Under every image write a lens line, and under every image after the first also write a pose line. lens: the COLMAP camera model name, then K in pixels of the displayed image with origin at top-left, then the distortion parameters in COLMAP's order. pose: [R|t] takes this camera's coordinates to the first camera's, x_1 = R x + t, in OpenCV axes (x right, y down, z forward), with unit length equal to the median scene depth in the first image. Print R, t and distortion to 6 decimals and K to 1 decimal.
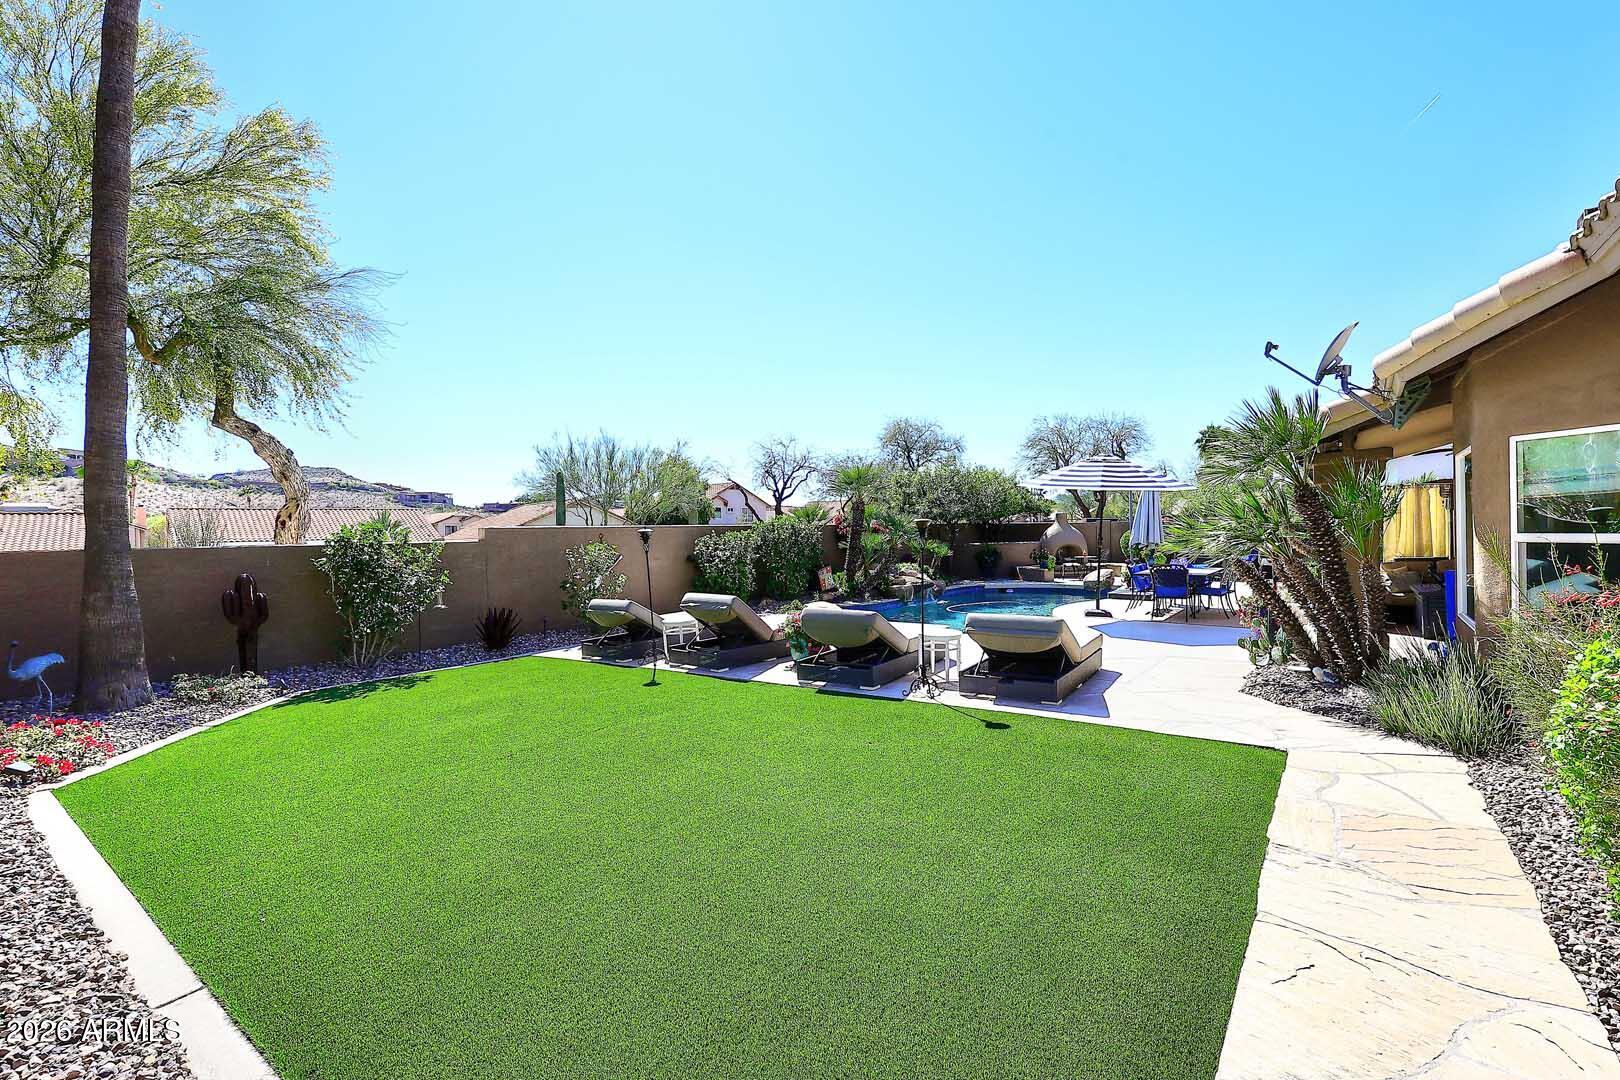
lens RADIAL K [[695.0, 0, 822.5], [0, 695.0, 542.2], [0, 0, 1]] dist [0.008704, 0.000020]
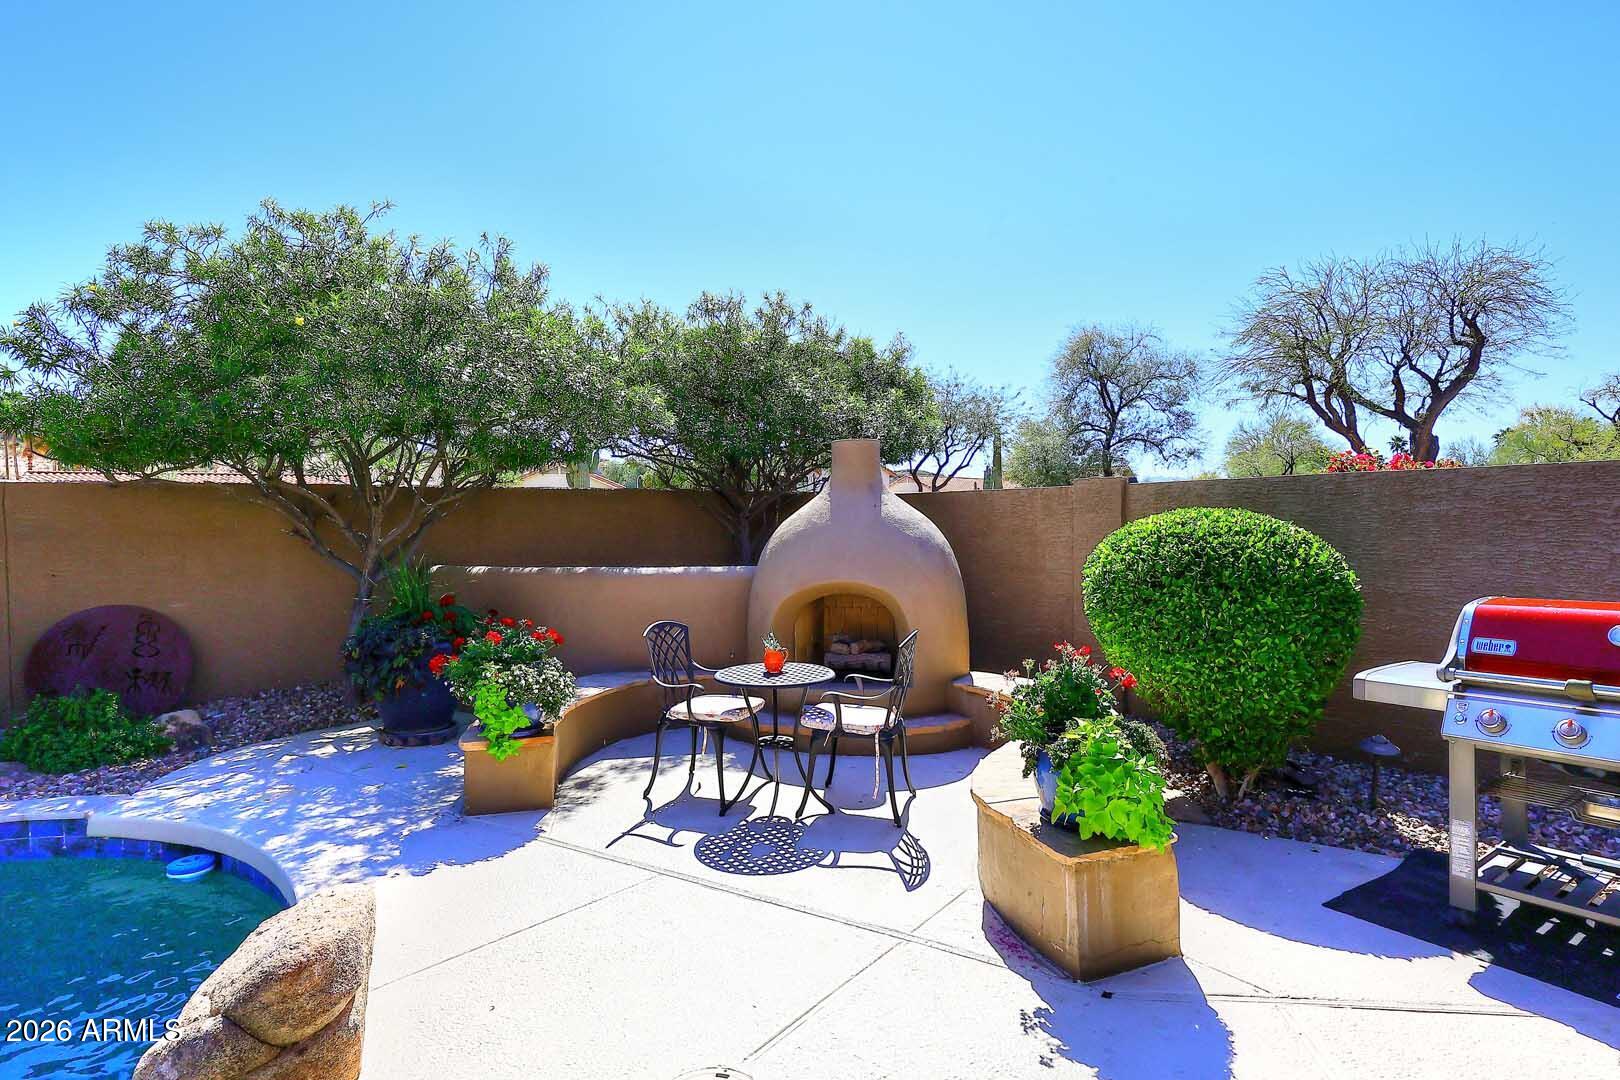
lens RADIAL K [[867.1, 0, 818.9], [0, 867.1, 544.6], [0, 0, 1]] dist [-0.000315, 0.001186]
pose [[0.952322, 0.025988, -0.303985, 0.193493], [-0.019526, 0.999515, 0.024278, -0.007390], [0.304468, -0.017185, 0.952367, 0.340338]]
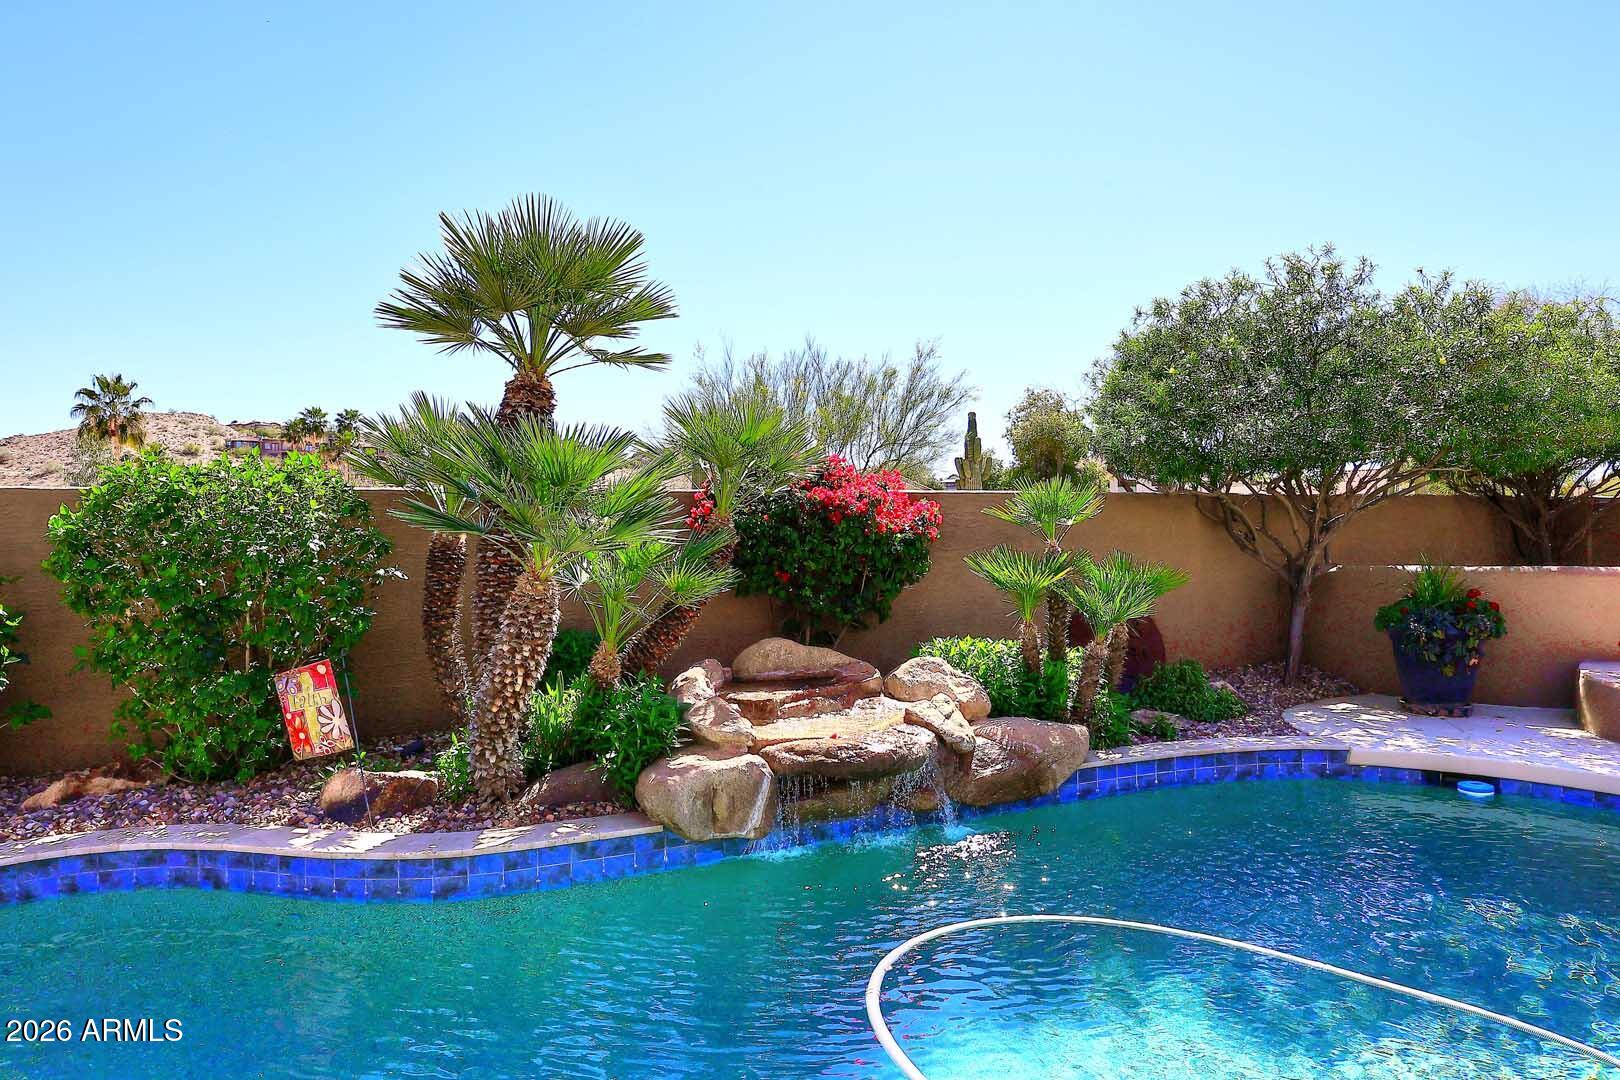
lens RADIAL K [[987.0, 0, 824.1], [0, 987.0, 545.7], [0, 0, 1]] dist [0.006485, 0.000372]
pose [[0.854031, 0.021925, -0.519759, 0.102254], [-0.017215, 0.999755, 0.013887, -0.003675], [0.519937, -0.002912, 0.854200, 0.250432]]
